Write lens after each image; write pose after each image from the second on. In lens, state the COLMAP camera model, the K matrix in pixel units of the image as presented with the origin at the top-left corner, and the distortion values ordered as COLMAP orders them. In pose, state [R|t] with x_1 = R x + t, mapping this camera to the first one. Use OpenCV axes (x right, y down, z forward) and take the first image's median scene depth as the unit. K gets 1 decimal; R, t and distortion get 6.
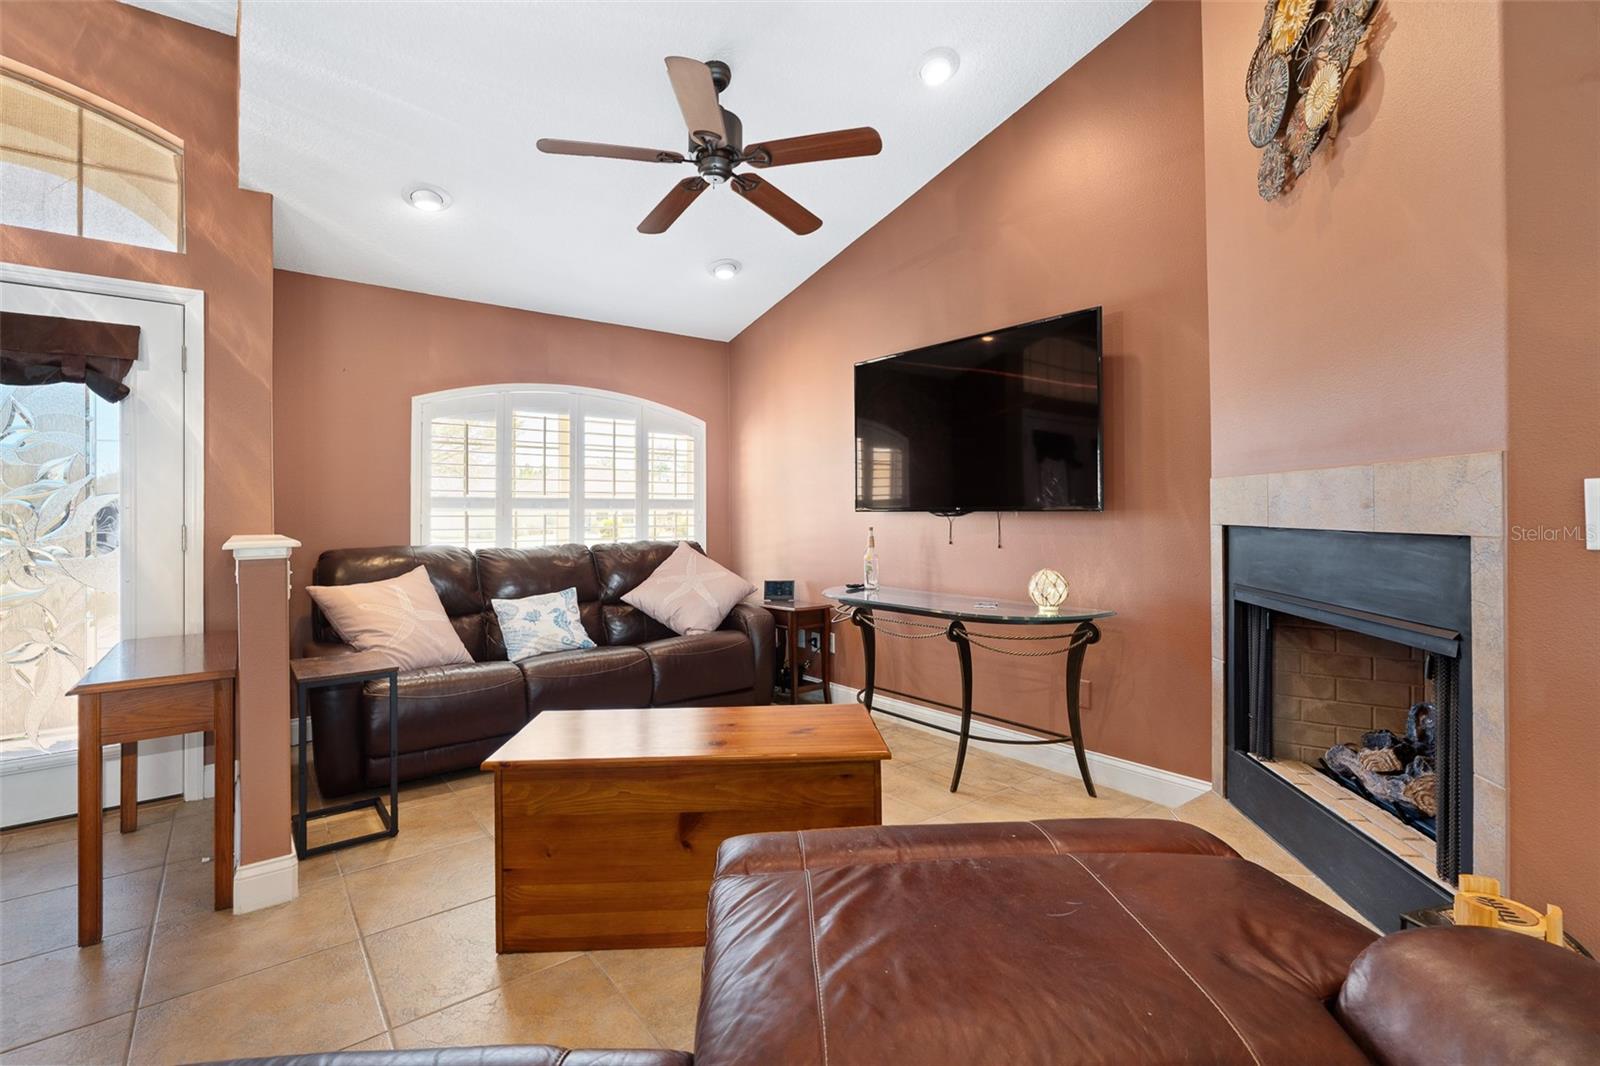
lens RADIAL K [[711.9, 0, 795.8], [0, 711.9, 504.1], [0, 0, 1]] dist [-0.000815, -0.000015]
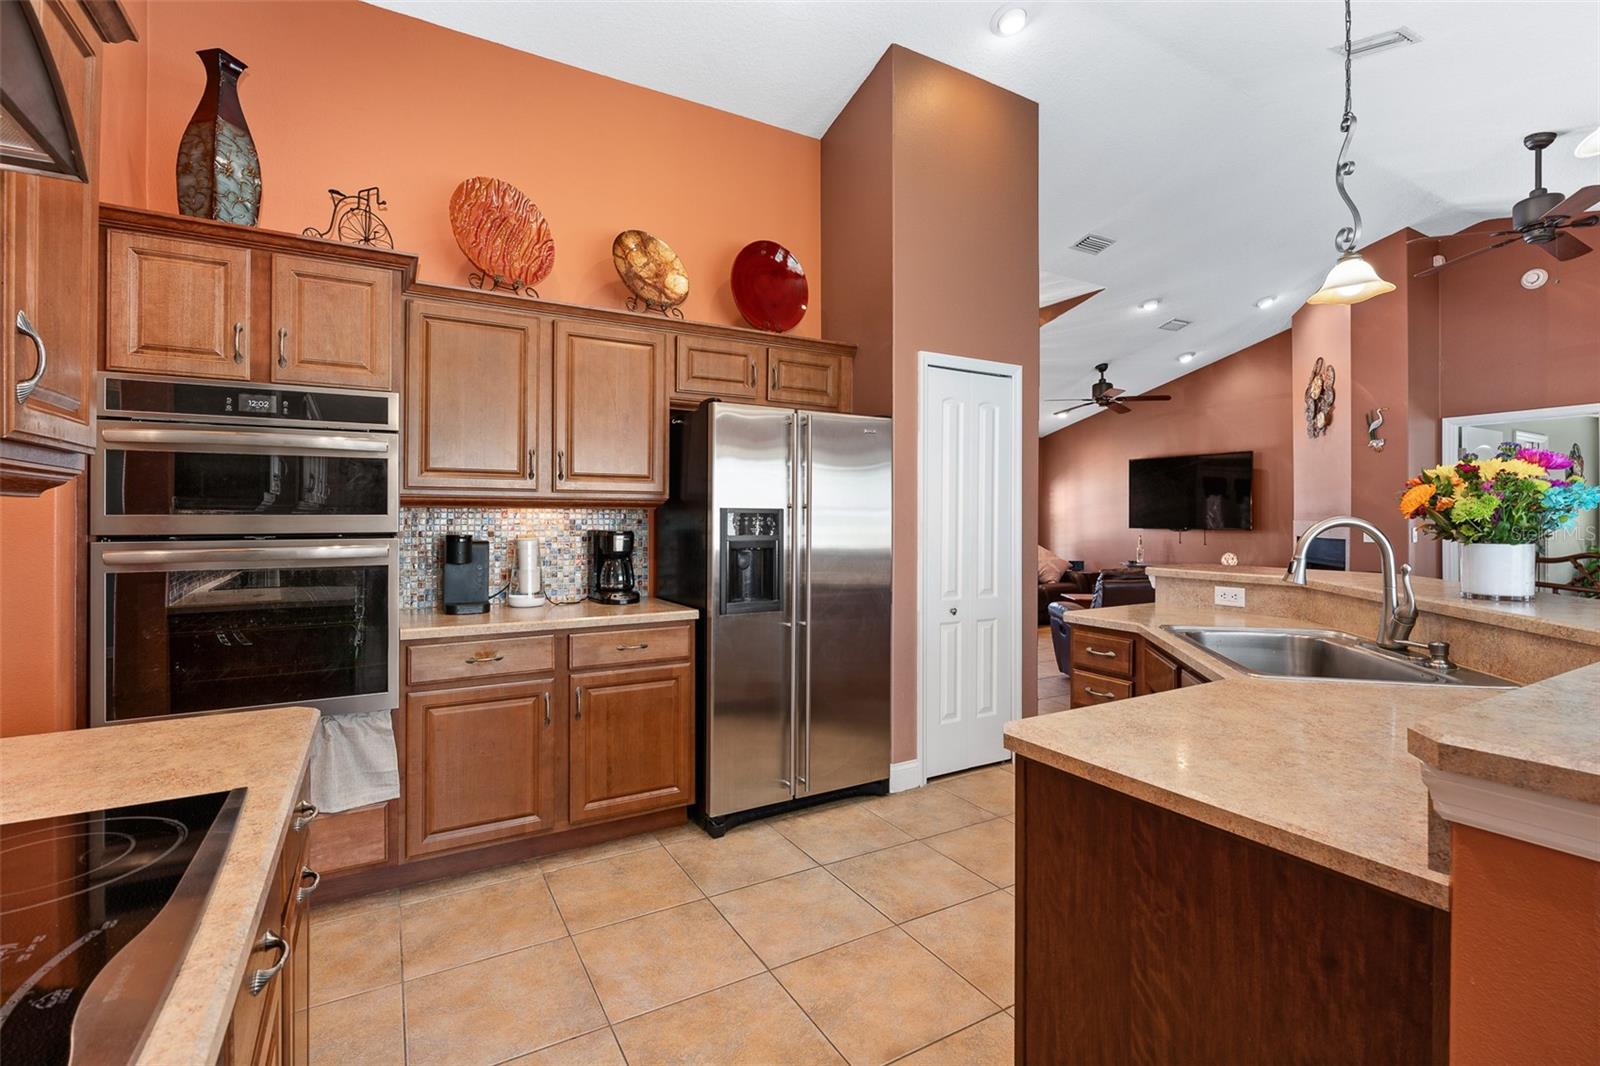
lens RADIAL K [[725.4, 0, 801.7], [0, 725.4, 514.1], [0, 0, 1]] dist [-0.003487, -0.000145]
pose [[0.990569, 0.011279, -0.136549, -0.850258], [-0.010607, 0.999928, 0.005645, -0.047129], [0.136603, -0.004143, 0.990617, -1.866086]]
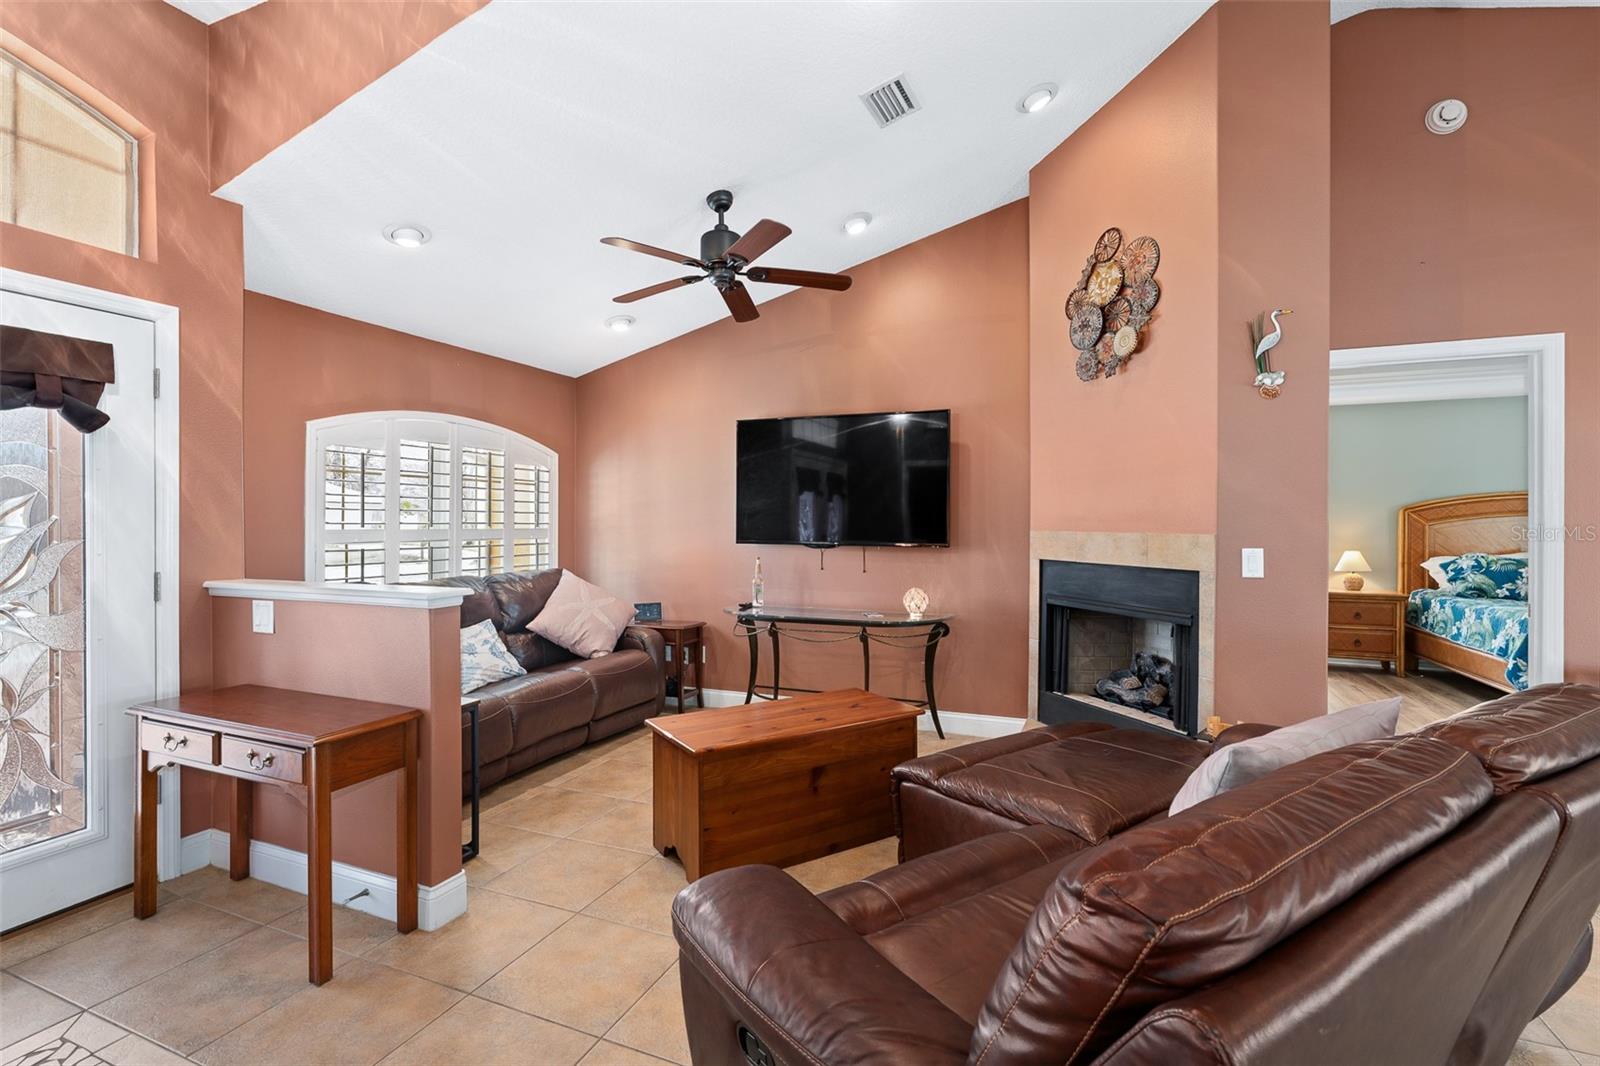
lens RADIAL K [[723.7, 0, 804.5], [0, 723.7, 521.2], [0, 0, 1]] dist [-0.001886, 0.000640]
pose [[0.871047, 0.010966, 0.491077, -0.591164], [-0.015160, 0.999875, 0.004563, -0.048920], [-0.490965, -0.011419, 0.871104, -0.175378]]
